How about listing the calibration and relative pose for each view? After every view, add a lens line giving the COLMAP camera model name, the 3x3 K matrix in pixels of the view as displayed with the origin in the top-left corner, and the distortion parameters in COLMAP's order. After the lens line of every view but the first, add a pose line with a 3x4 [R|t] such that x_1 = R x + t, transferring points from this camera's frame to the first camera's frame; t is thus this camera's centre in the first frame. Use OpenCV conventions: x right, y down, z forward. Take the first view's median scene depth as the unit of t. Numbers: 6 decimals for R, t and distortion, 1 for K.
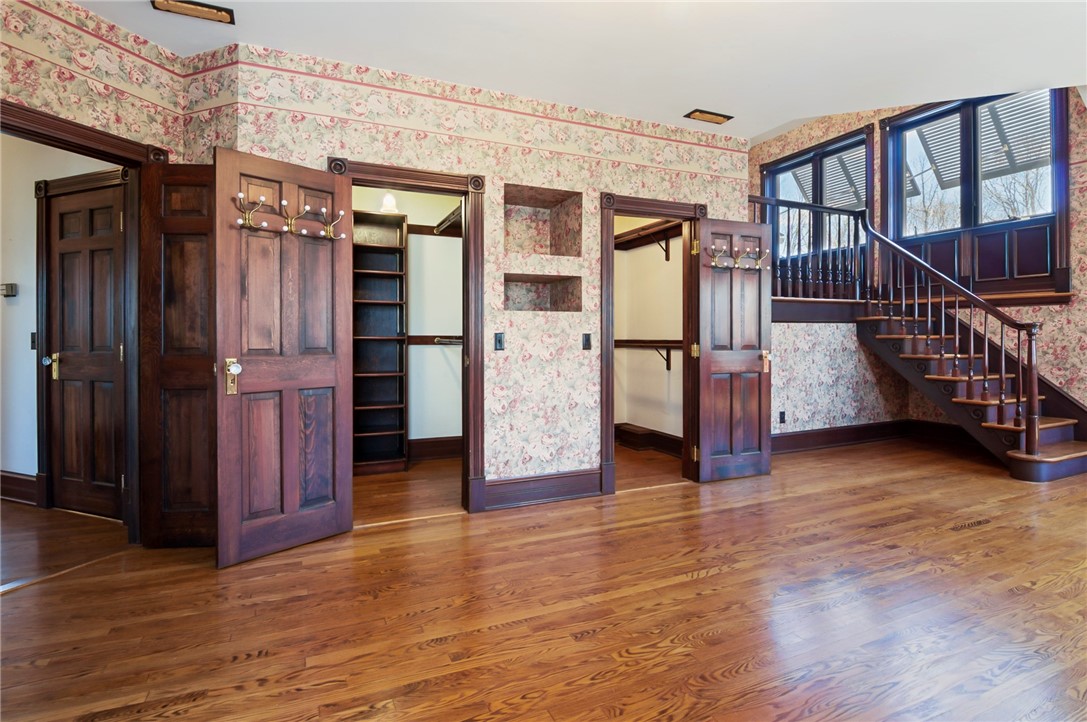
lens RADIAL K [[550.4, 0, 541.6], [0, 550.4, 338.7], [0, 0, 1]] dist [-0.003742, -0.001842]
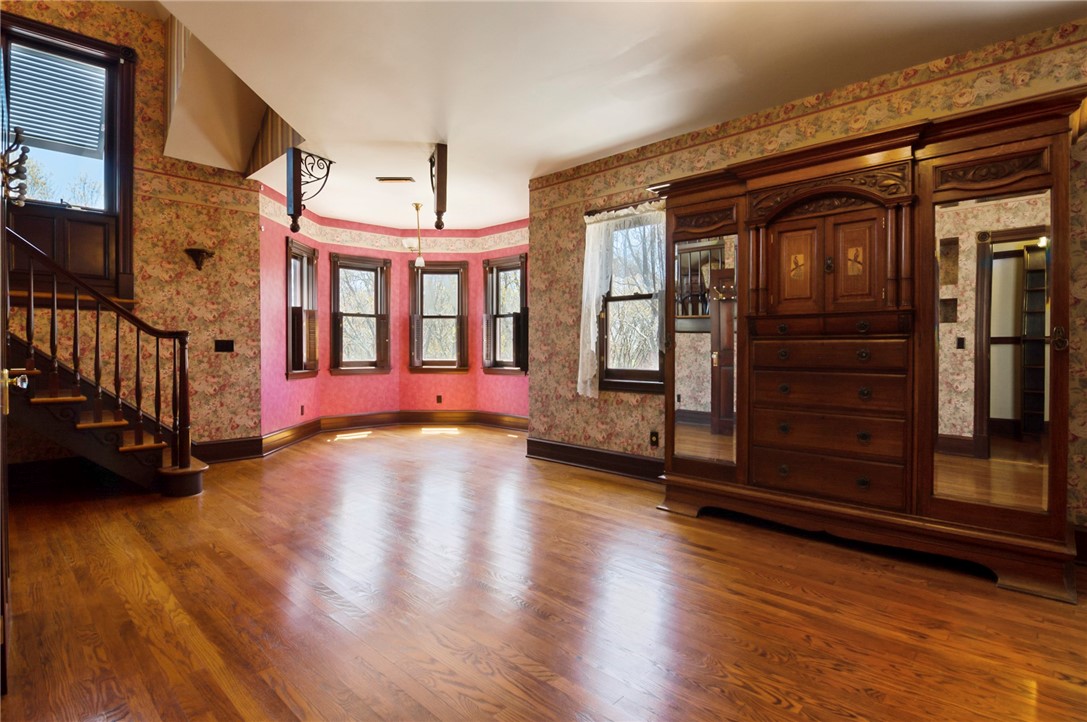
lens RADIAL K [[550.4, 0, 541.3], [0, 550.4, 355.5], [0, 0, 1]] dist [-0.003742, -0.001842]
pose [[-0.370576, -0.019135, 0.928605, -0.129923], [0.001623, 0.999773, 0.021249, -0.003159], [-0.928801, 0.009382, -0.370461, 0.422403]]
